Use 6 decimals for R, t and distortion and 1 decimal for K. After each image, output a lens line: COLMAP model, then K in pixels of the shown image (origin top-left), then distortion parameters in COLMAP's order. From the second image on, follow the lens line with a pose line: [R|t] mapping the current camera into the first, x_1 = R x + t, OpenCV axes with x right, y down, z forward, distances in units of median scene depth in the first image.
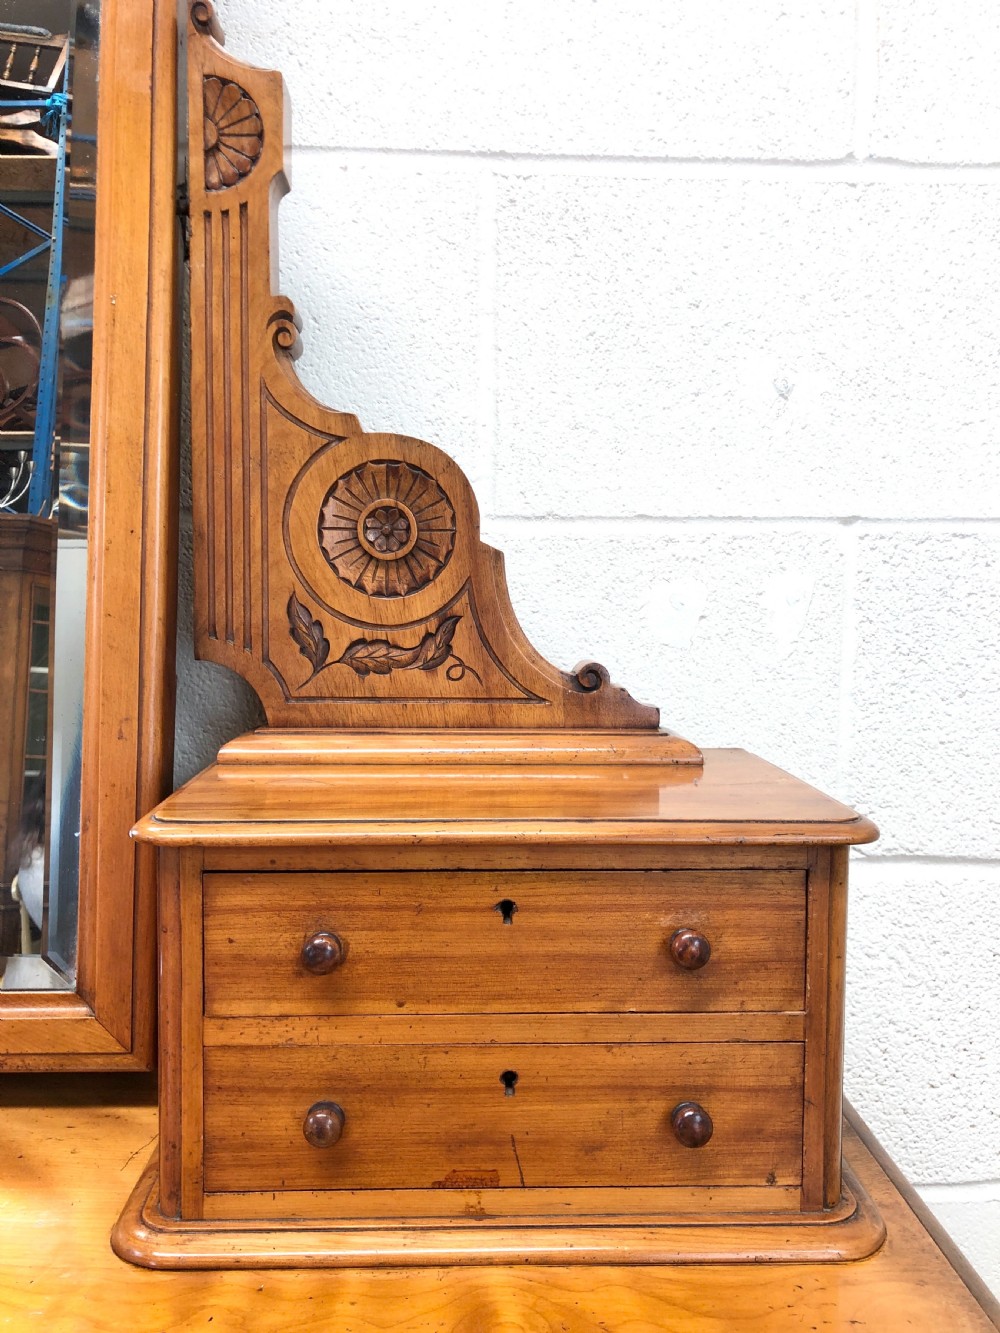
lens RADIAL K [[1097.0, 0, 500.8], [0, 1097.0, 649.4], [0, 0, 1]] dist [0.015727, -0.013687]
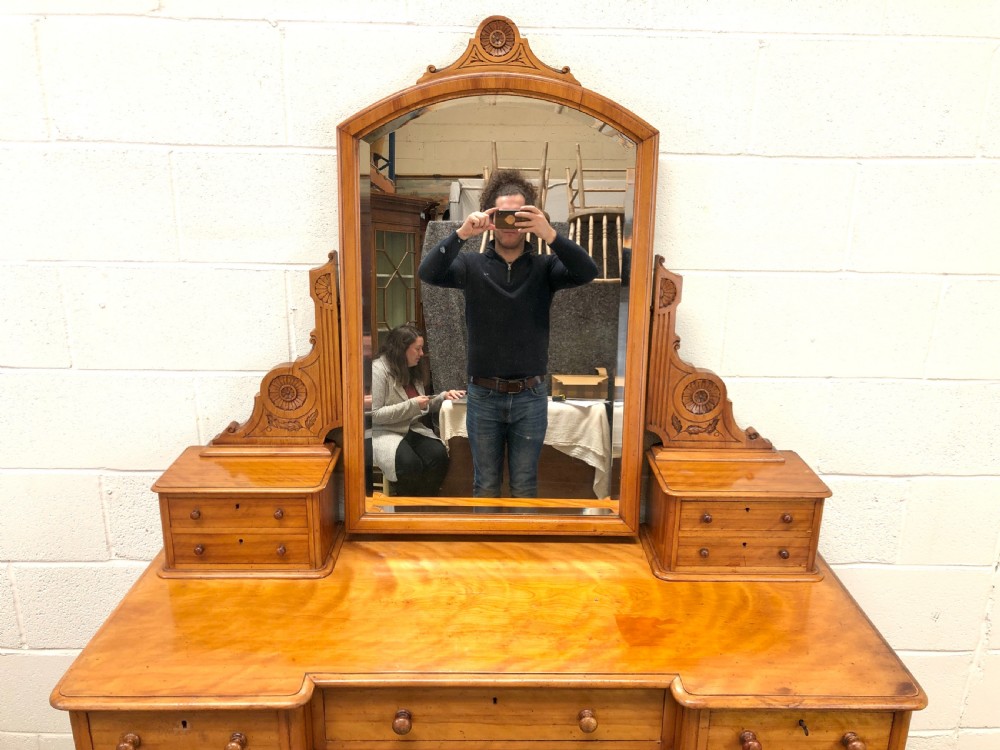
lens RADIAL K [[822.9, 0, 504.1], [0, 822.9, 369.6], [0, 0, 1]] dist [0.015727, -0.013687]
pose [[0.999819, 0.012553, -0.014269, -0.713395], [-0.008762, 0.970725, 0.240035, -0.841457], [0.016864, -0.239867, 0.970659, -1.617046]]
